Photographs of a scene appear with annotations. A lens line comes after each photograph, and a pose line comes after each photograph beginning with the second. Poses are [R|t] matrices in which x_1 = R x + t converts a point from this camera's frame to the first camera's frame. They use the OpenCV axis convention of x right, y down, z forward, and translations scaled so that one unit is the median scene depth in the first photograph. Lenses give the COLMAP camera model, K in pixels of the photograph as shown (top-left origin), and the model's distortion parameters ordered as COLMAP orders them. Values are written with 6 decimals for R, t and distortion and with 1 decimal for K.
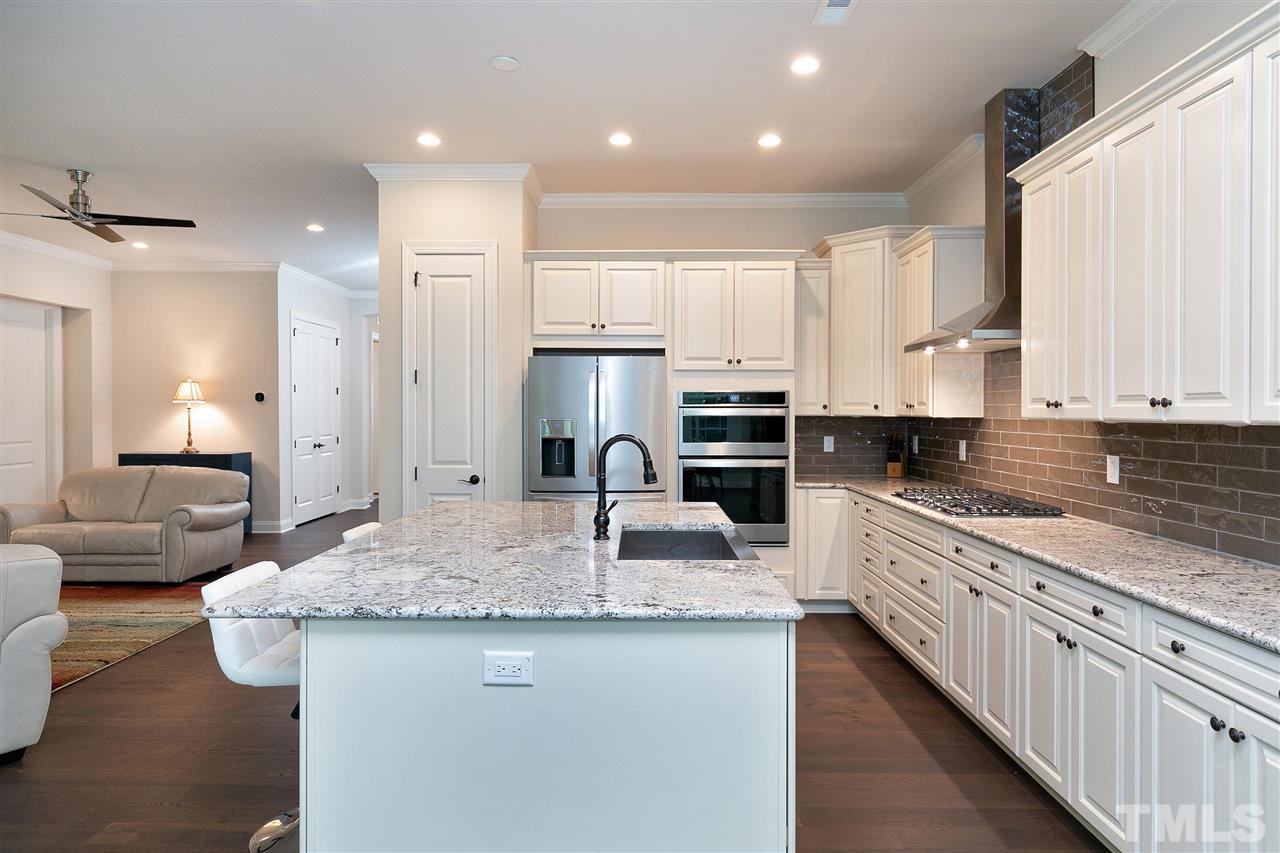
lens RADIAL K [[778.2, 0, 640.1], [0, 778.2, 411.8], [0, 0, 1]] dist [0.018922, 0.000362]
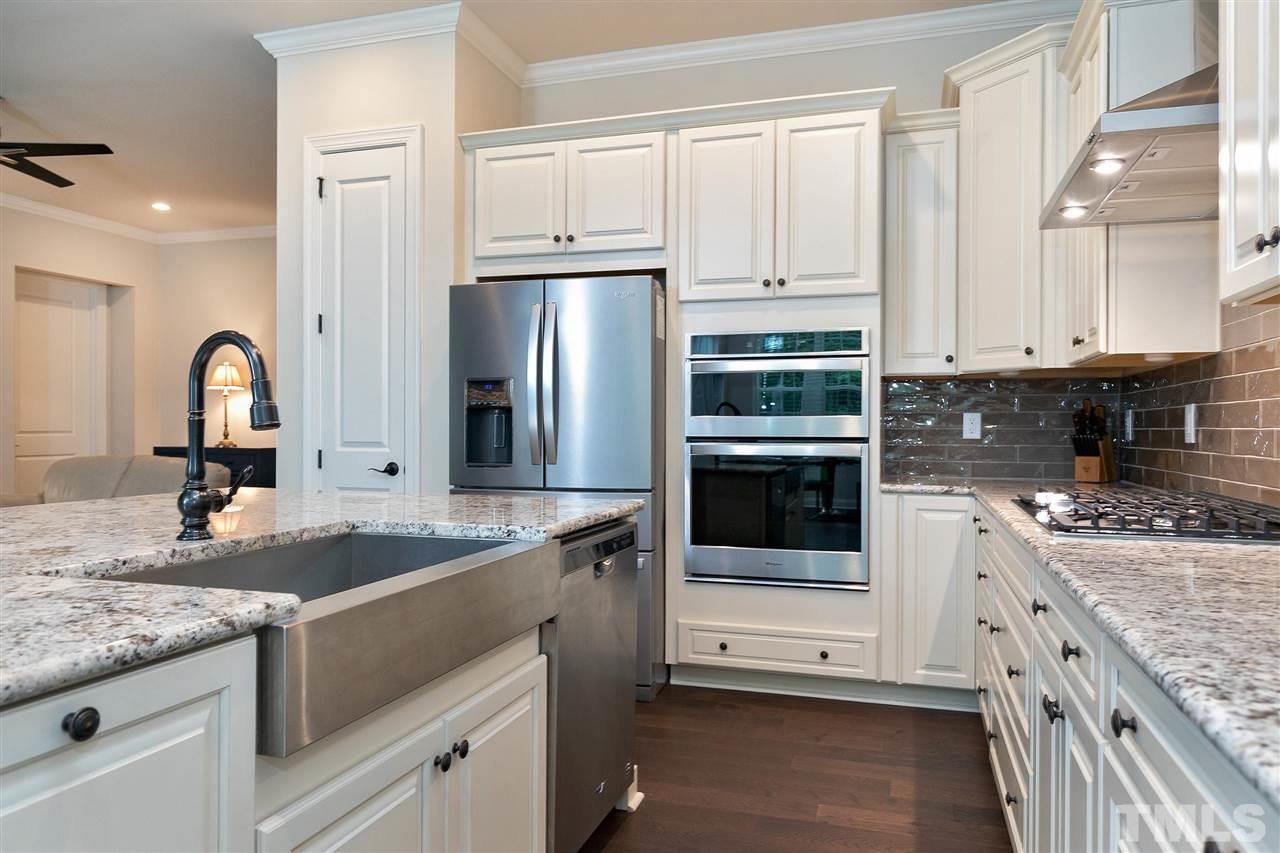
lens RADIAL K [[887.5, 0, 616.6], [0, 887.5, 425.6], [0, 0, 1]] dist [0.002282, 0.002121]
pose [[0.950568, 0.000156, -0.310517, 0.219545], [-0.002188, 0.999978, -0.006195, 0.051864], [0.310509, 0.006569, 0.950548, 0.299824]]
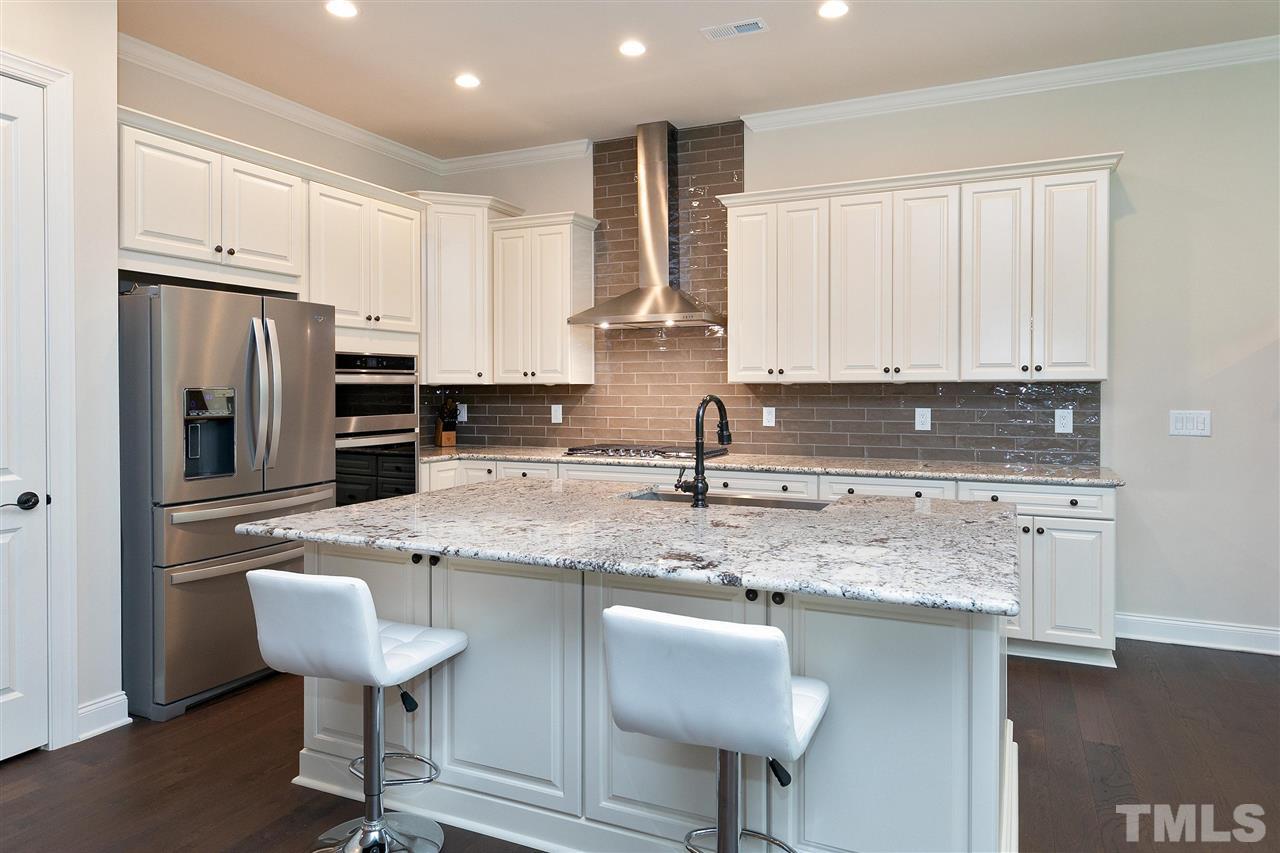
lens RADIAL K [[782.5, 0, 686.4], [0, 782.5, 393.9], [0, 0, 1]] dist [0.002656, 0.002114]
pose [[0.395087, -0.010386, 0.918585, -0.517724], [0.004443, 0.999946, 0.009395, 0.009976], [-0.918633, 0.000370, 0.395112, 0.358459]]
